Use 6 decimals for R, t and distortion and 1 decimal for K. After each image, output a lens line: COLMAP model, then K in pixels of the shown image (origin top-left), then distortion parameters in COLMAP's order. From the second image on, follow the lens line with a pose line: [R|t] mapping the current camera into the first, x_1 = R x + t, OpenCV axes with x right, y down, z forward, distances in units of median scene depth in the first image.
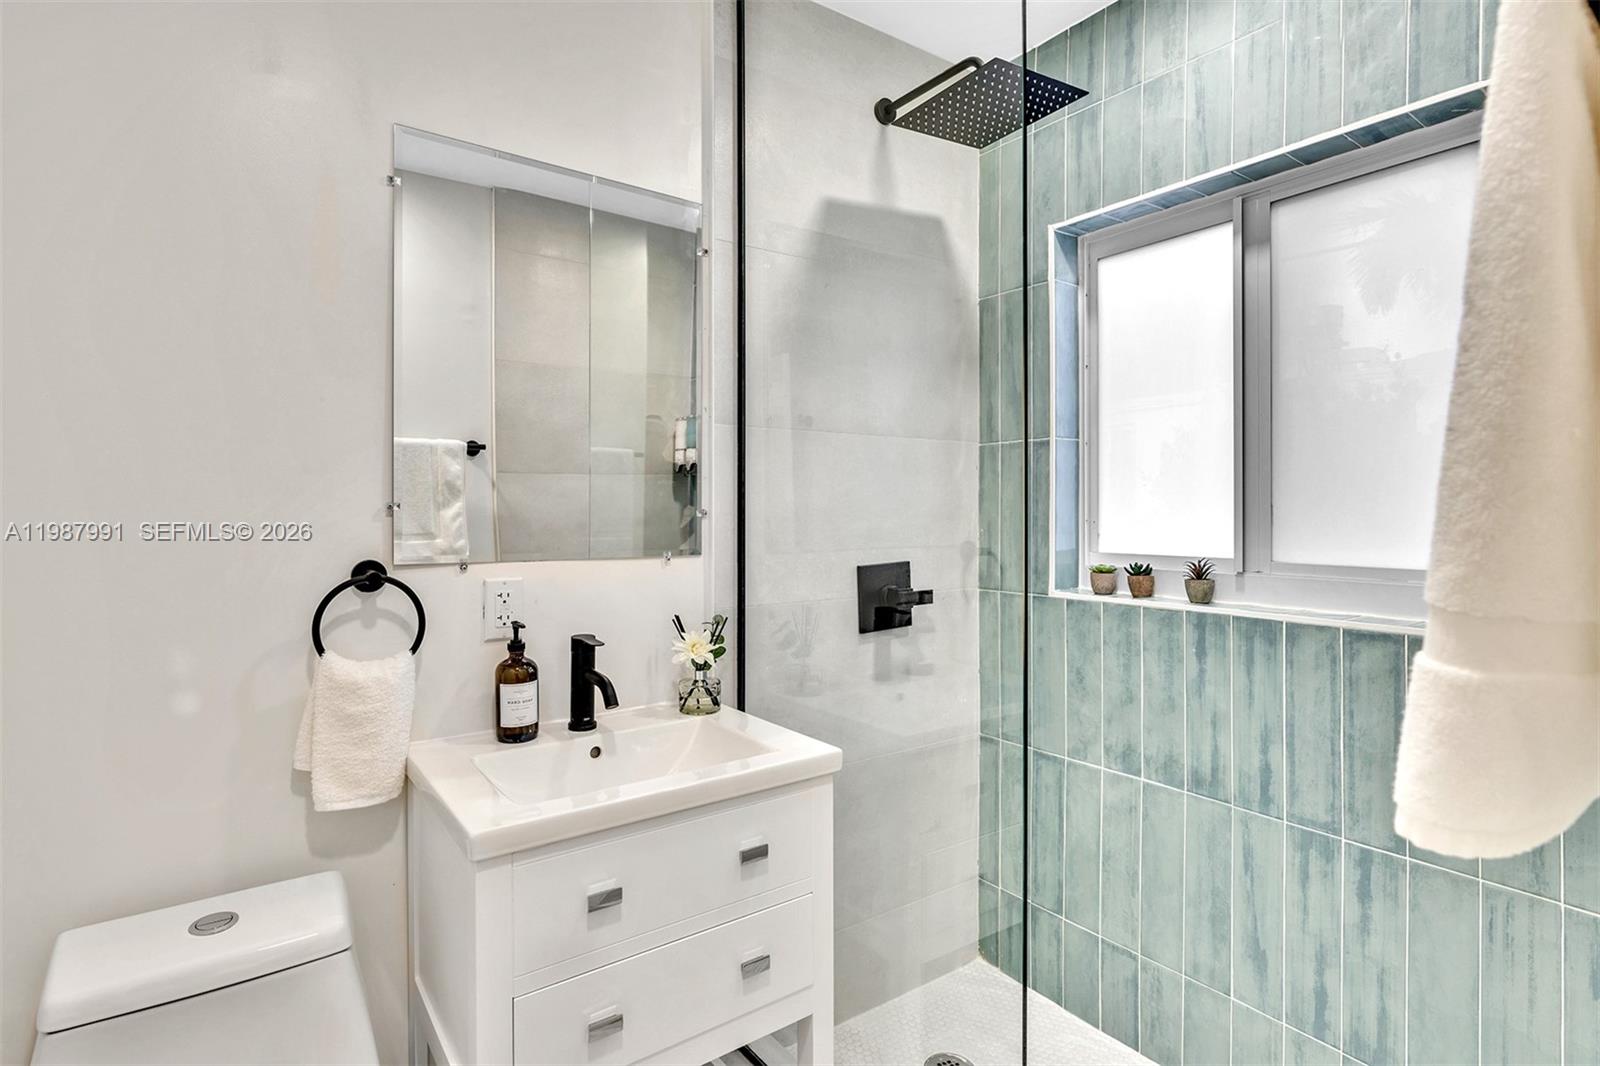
lens RADIAL K [[761.0, 0, 795.7], [0, 761.0, 499.4], [0, 0, 1]] dist [-0.003531, 0.000617]
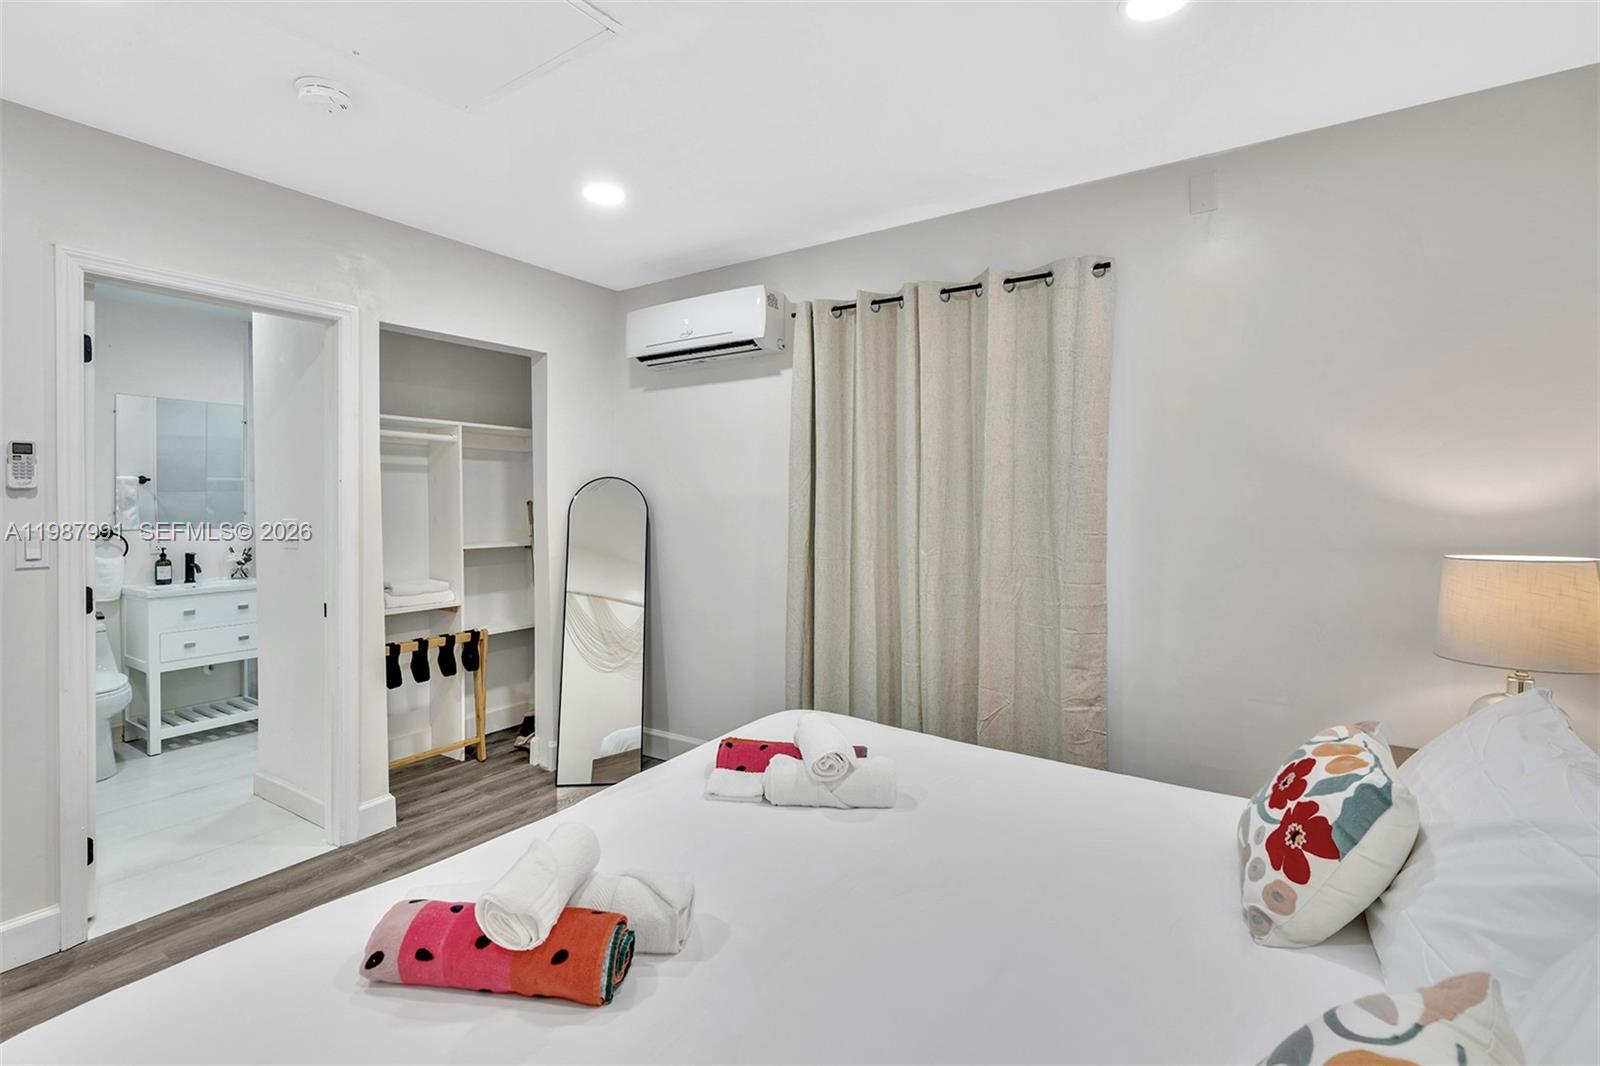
lens RADIAL K [[738.3, 0, 790.0], [0, 738.3, 509.3], [0, 0, 1]] dist [-0.001721, 0.000996]
pose [[0.947697, -0.009656, 0.319025, 1.110255], [0.001839, 0.999691, 0.024795, -0.068238], [-0.319166, -0.022911, 0.947422, -2.694813]]
